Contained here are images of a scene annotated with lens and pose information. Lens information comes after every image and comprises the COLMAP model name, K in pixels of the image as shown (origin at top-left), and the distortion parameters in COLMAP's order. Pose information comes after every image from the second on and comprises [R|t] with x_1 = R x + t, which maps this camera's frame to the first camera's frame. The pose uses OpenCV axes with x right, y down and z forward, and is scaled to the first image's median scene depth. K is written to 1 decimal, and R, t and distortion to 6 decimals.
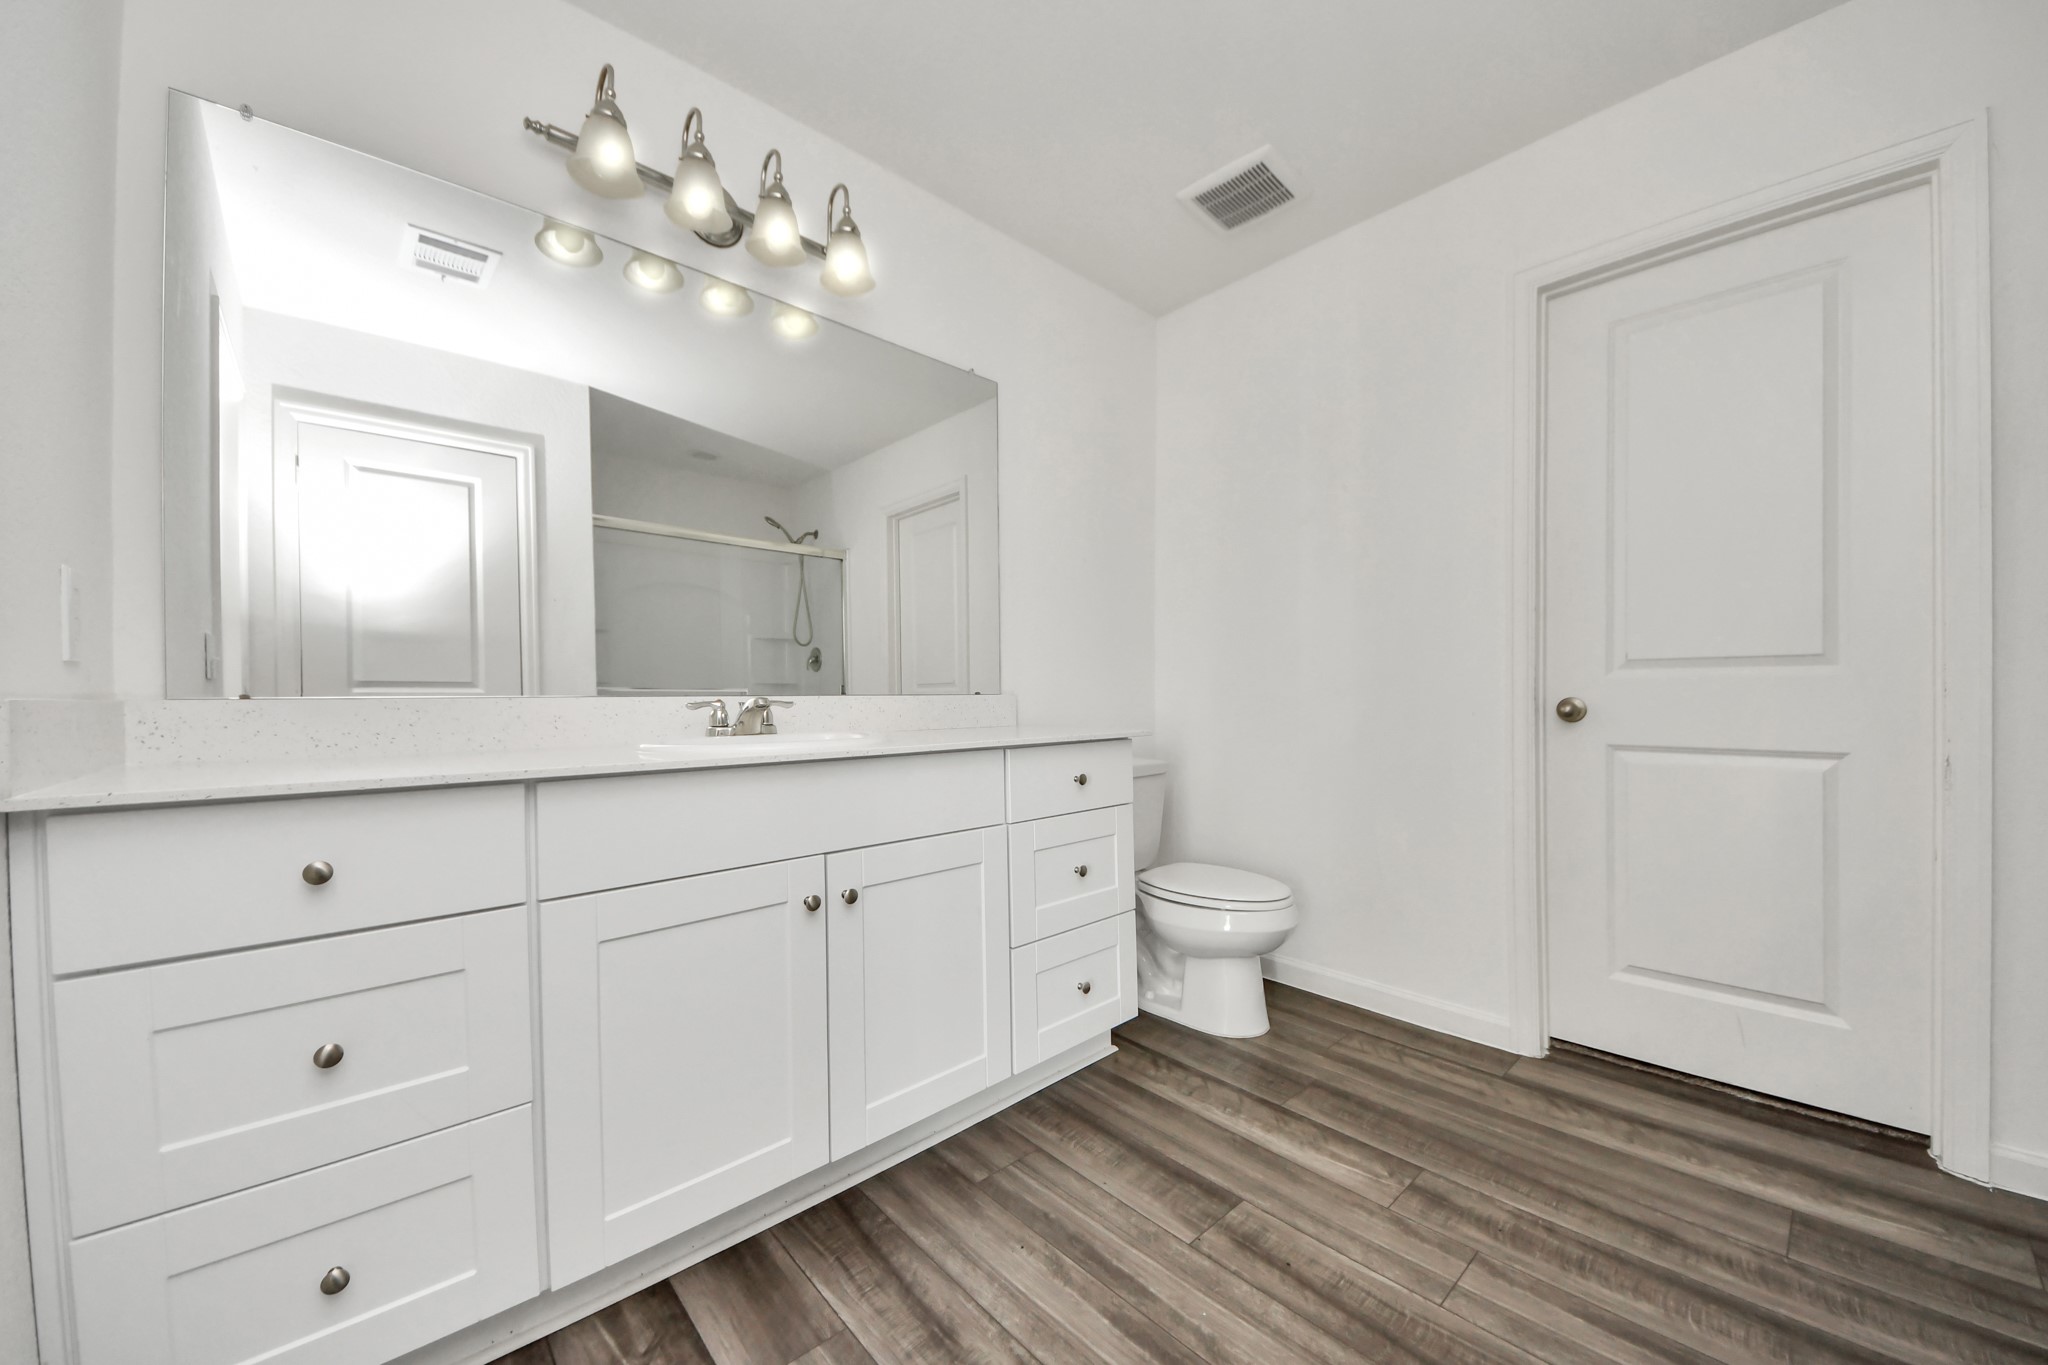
lens RADIAL K [[752.0, 0, 1018.8], [0, 752.0, 697.1], [0, 0, 1]] dist [0.000931, -0.000061]
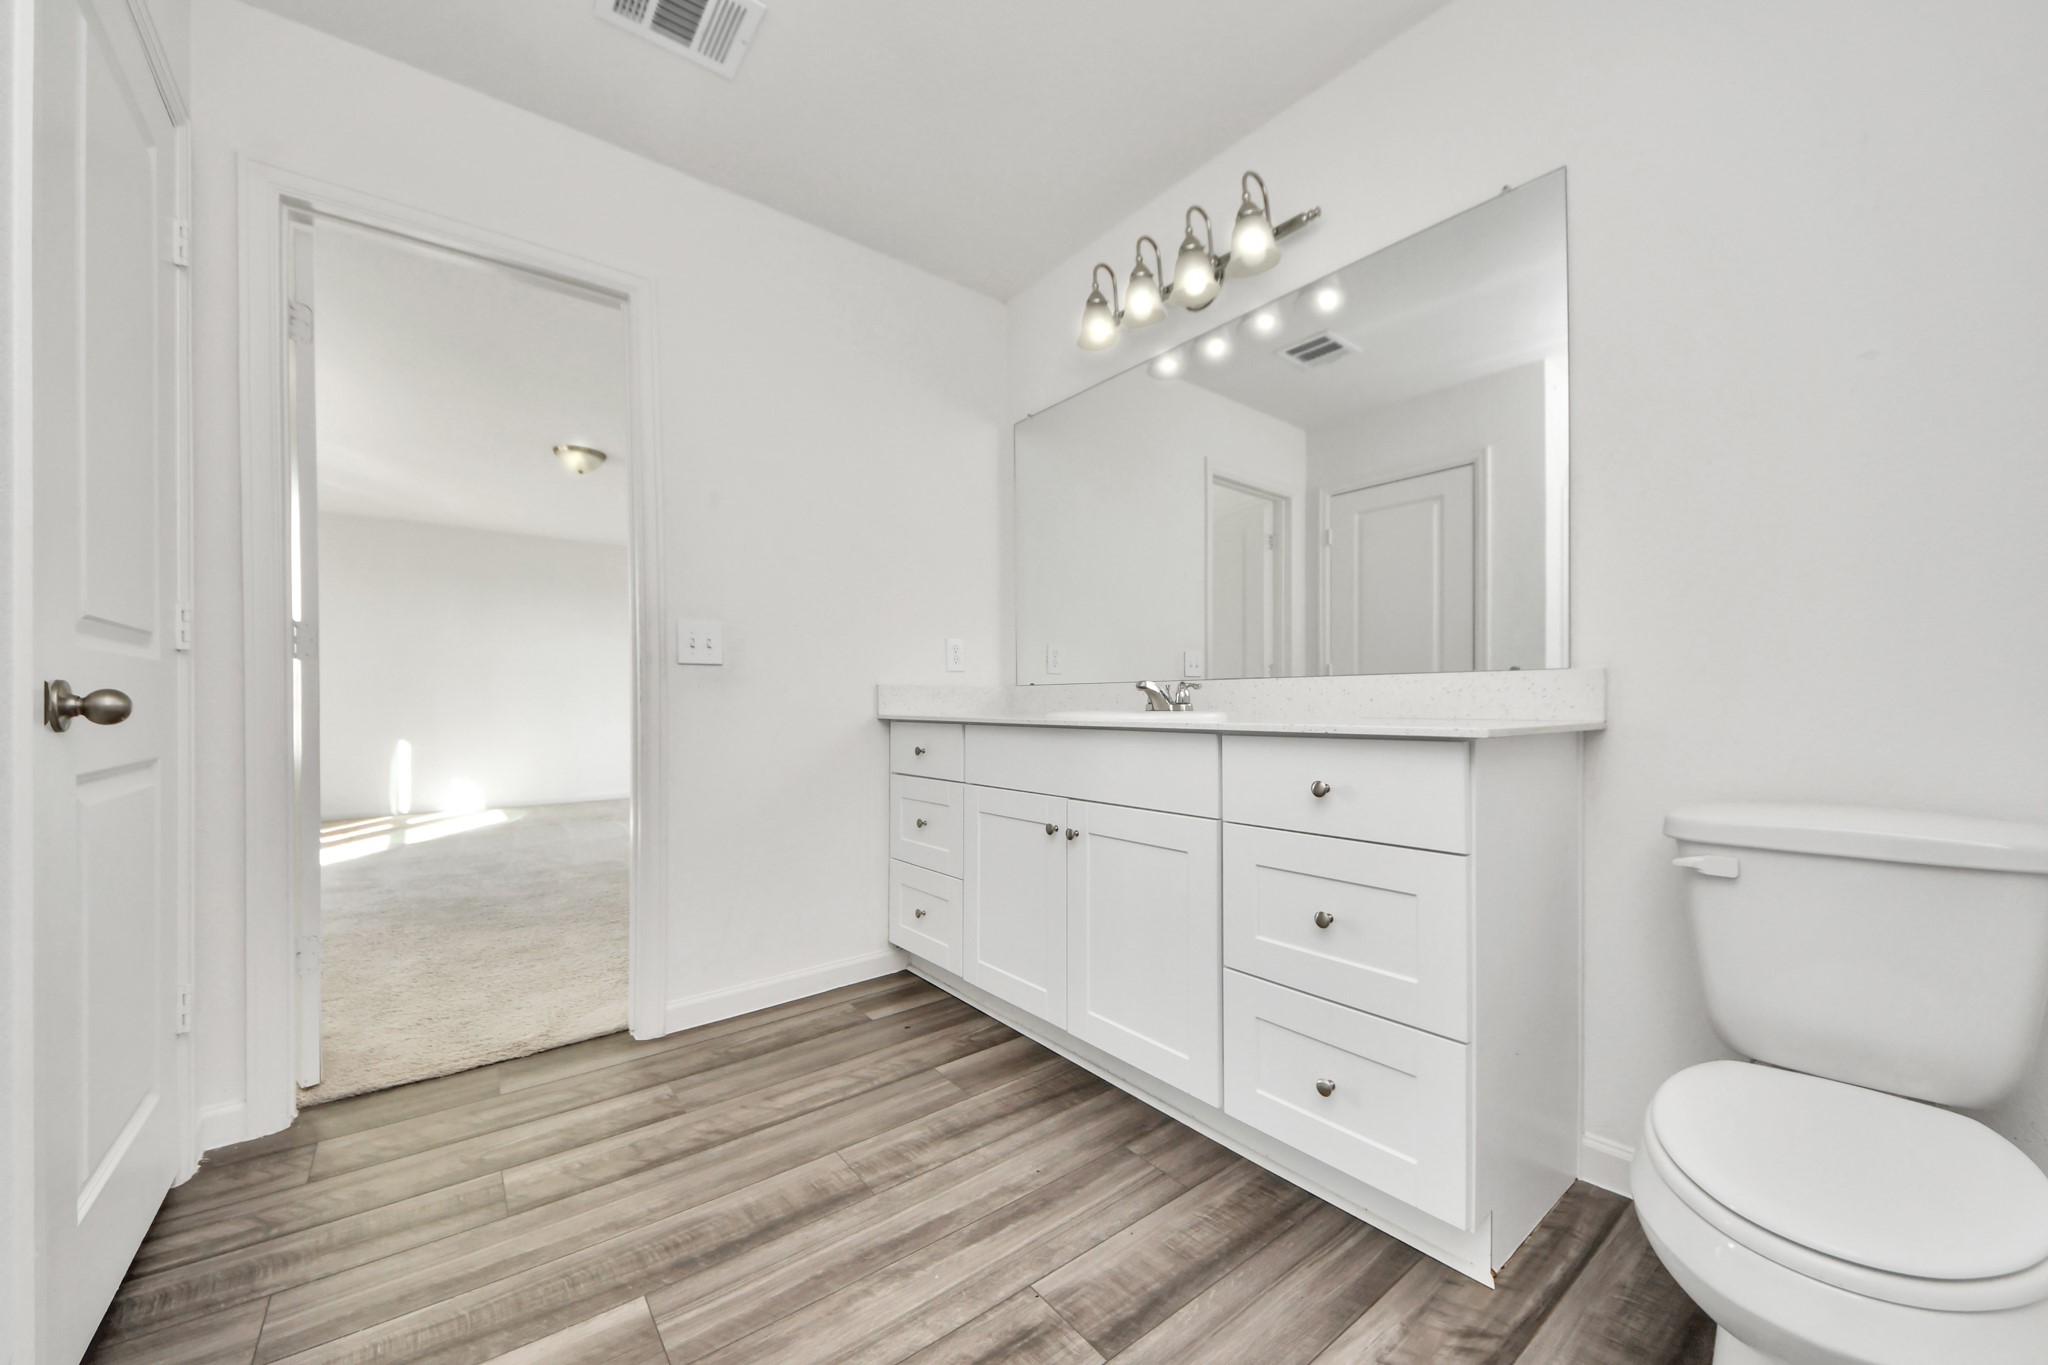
lens RADIAL K [[752.0, 0, 1018.8], [0, 752.0, 697.1], [0, 0, 1]] dist [0.000931, -0.000061]
pose [[-0.056329, 0.013749, -0.998318, 1.089191], [0.001369, 0.999905, 0.013693, 0.012894], [0.998411, -0.000595, -0.056342, 1.015805]]
